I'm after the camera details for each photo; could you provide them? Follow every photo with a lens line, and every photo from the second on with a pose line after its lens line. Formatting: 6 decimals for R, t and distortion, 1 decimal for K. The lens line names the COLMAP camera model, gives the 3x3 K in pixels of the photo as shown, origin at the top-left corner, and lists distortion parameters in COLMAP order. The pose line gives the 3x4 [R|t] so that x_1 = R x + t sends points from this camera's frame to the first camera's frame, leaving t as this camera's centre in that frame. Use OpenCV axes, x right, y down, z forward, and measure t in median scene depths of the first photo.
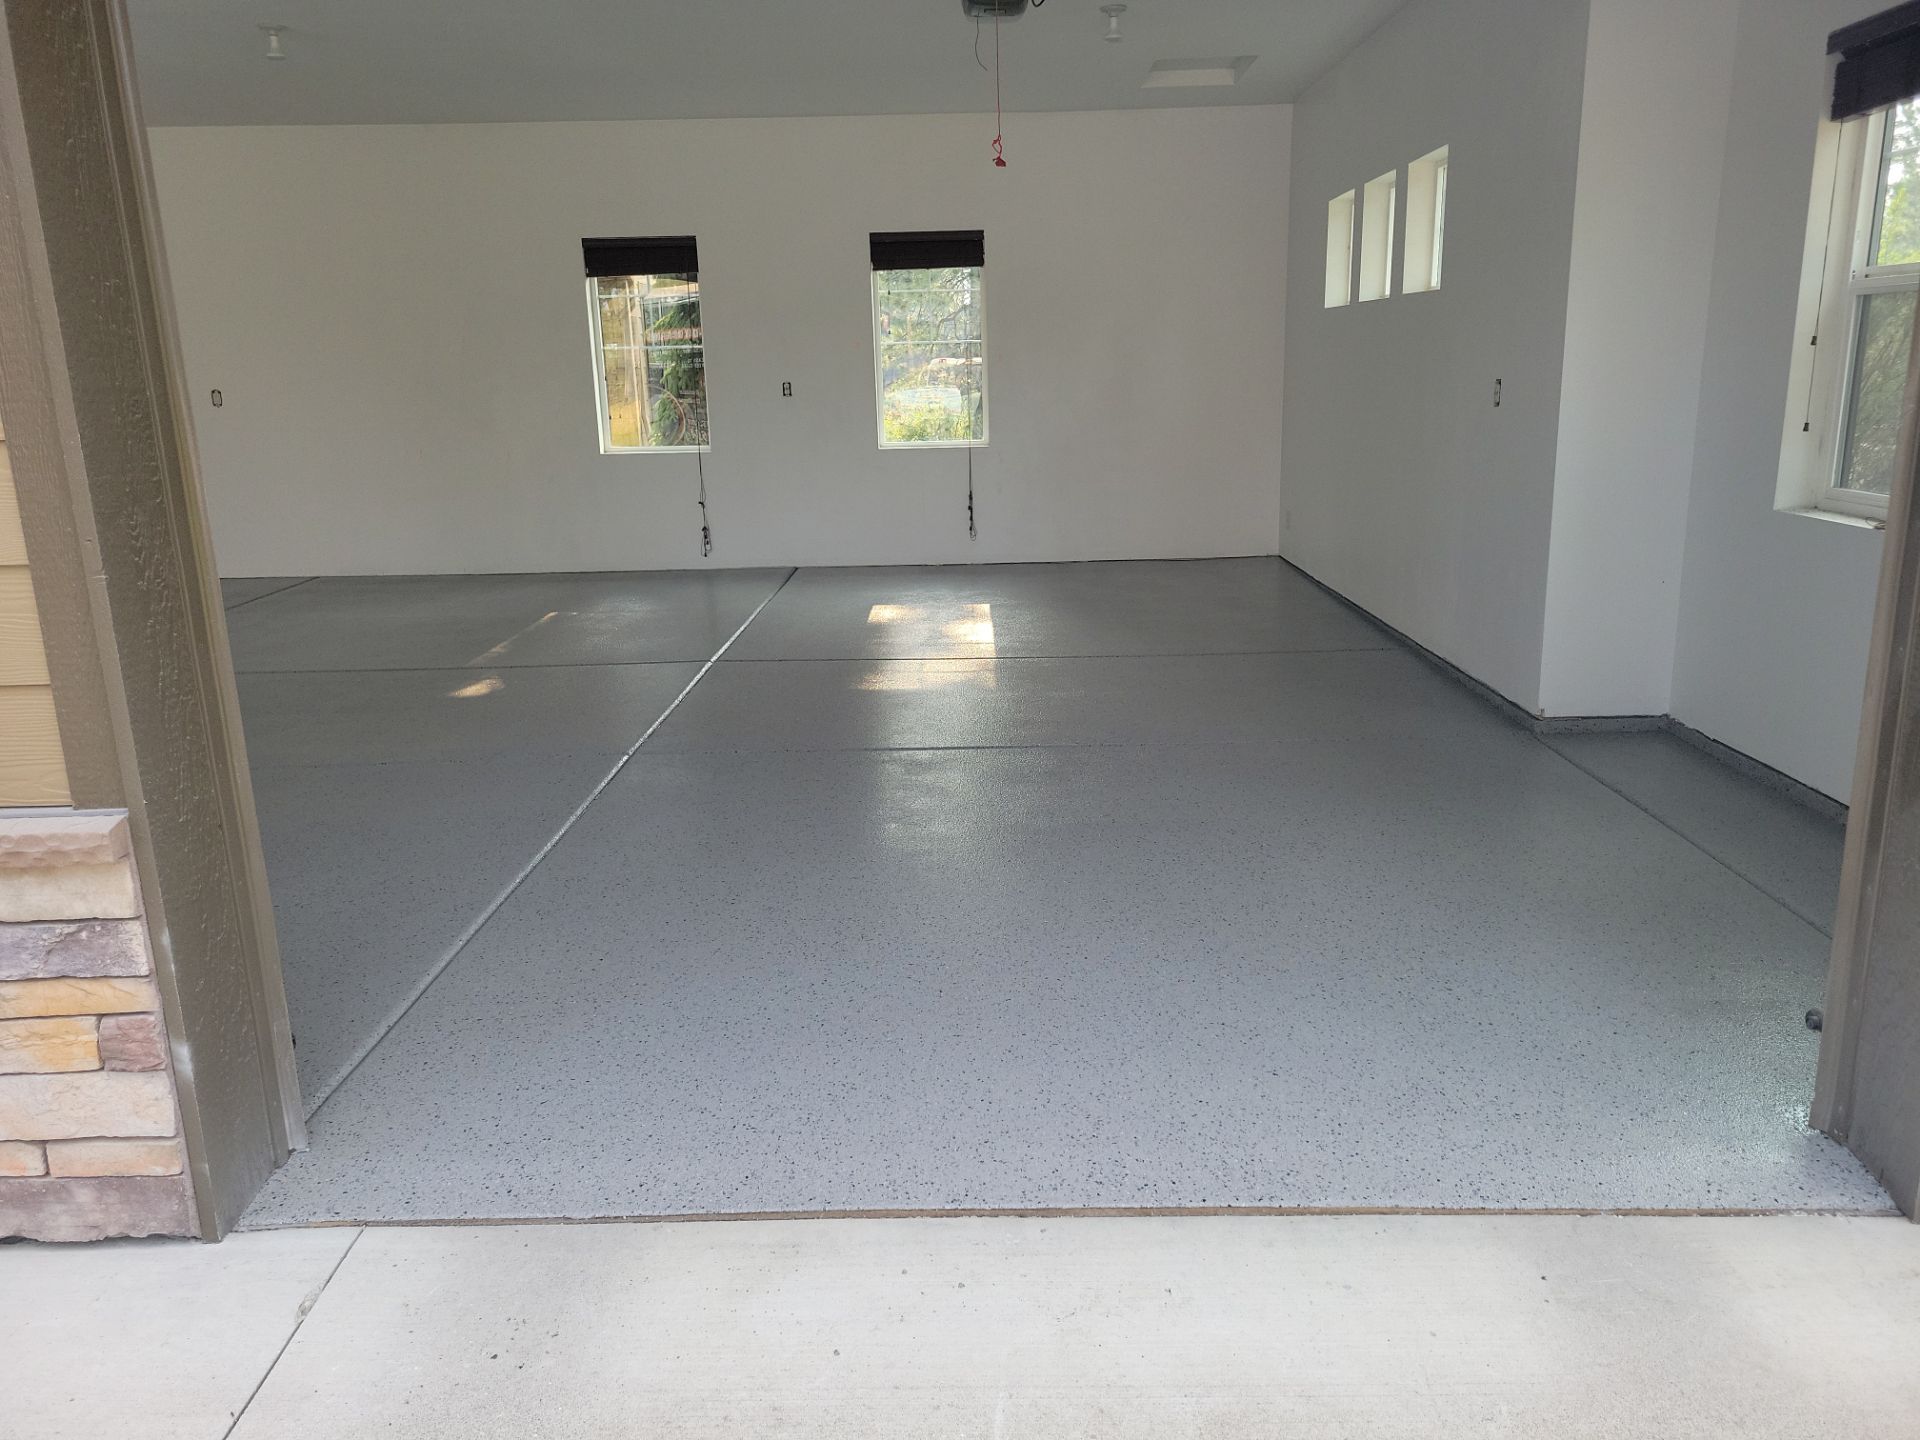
lens RADIAL K [[1430.5, 0, 978.2], [0, 1430.5, 722.6], [0, 0, 1]] dist [0.063632, -0.050203]
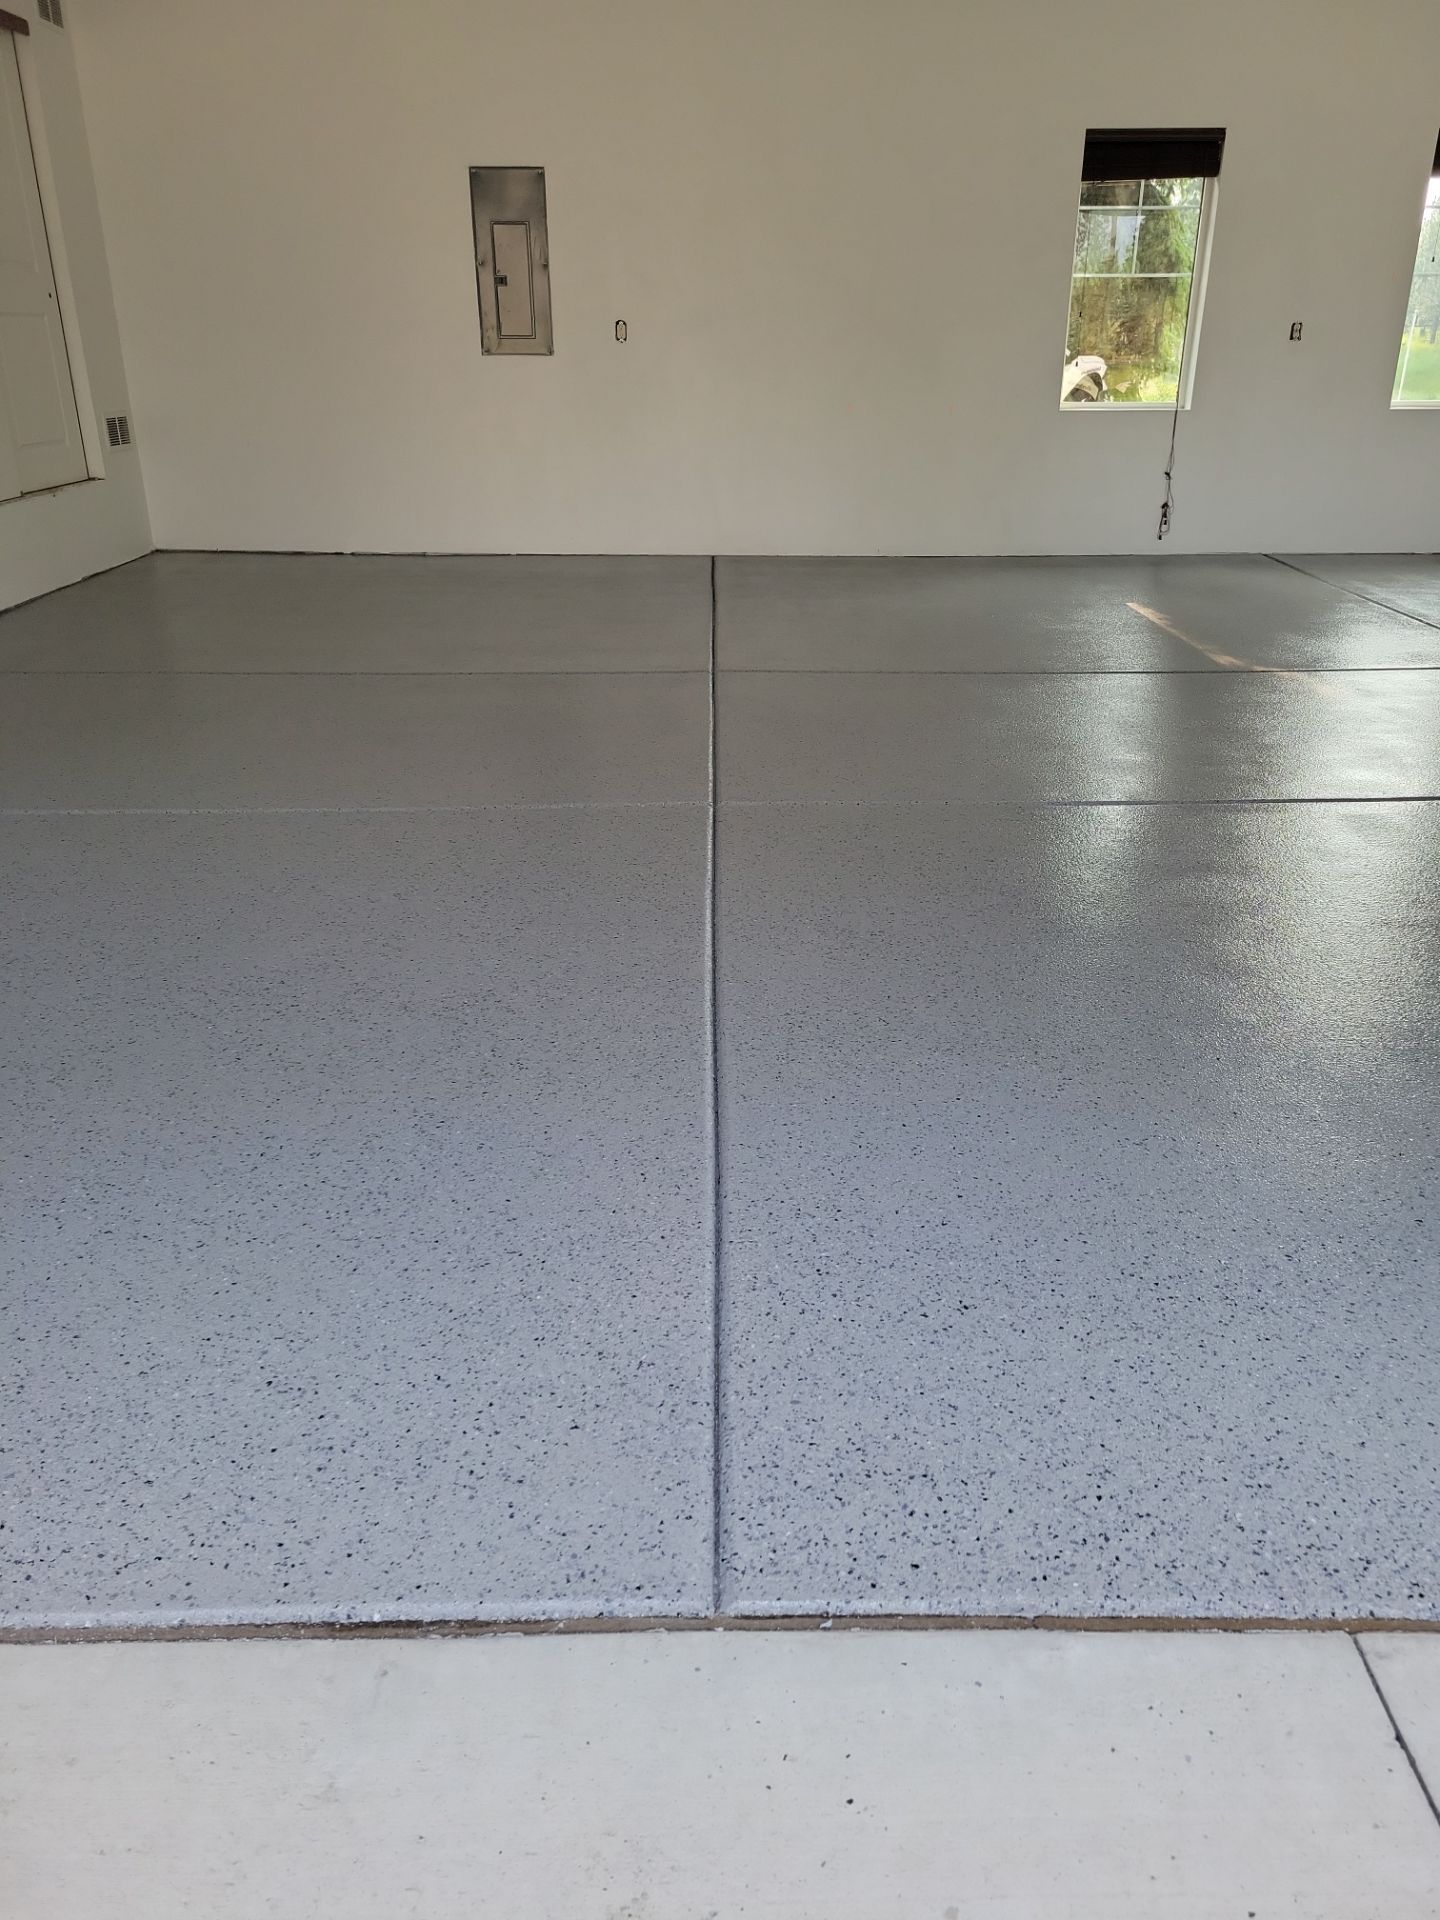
lens RADIAL K [[1430.5, 0, 728.5], [0, 1430.5, 967.3], [0, 0, 1]] dist [0.063632, -0.050203]
pose [[0.999572, 0.018942, 0.022304, -0.943288], [-0.022378, 0.985953, 0.165515, -0.001470], [-0.018856, -0.165943, 0.985955, 0.228145]]
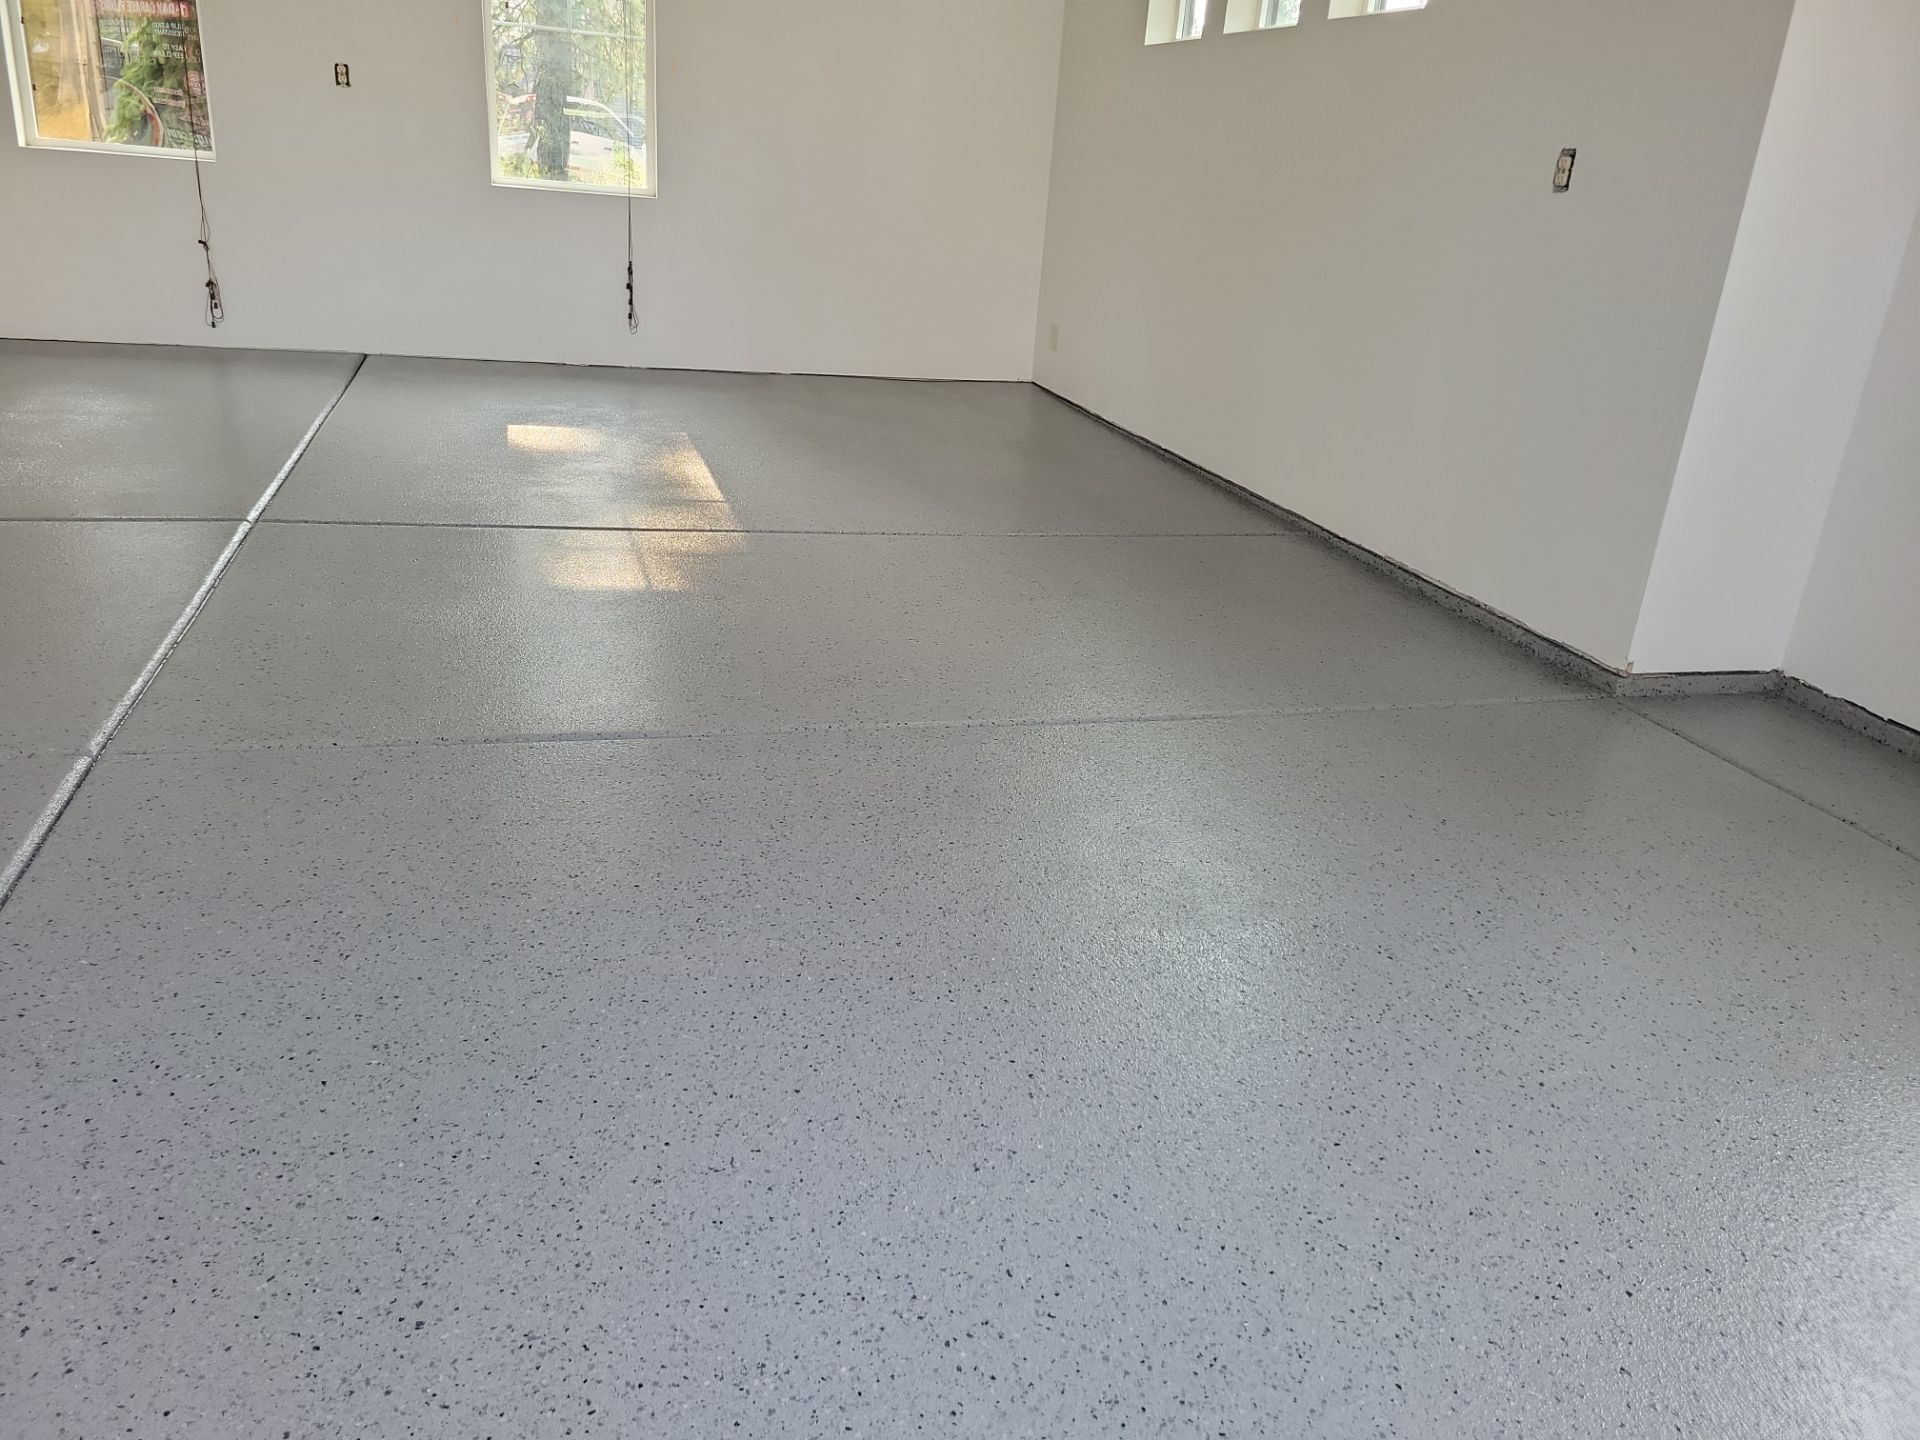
lens RADIAL K [[1430.5, 0, 977.5], [0, 1430.5, 722.8], [0, 0, 1]] dist [0.063632, -0.050203]
pose [[0.954664, -0.010987, 0.297482, -0.113724], [-0.028874, 0.991189, 0.129268, -0.065971], [-0.296281, -0.131997, 0.945936, 0.492669]]
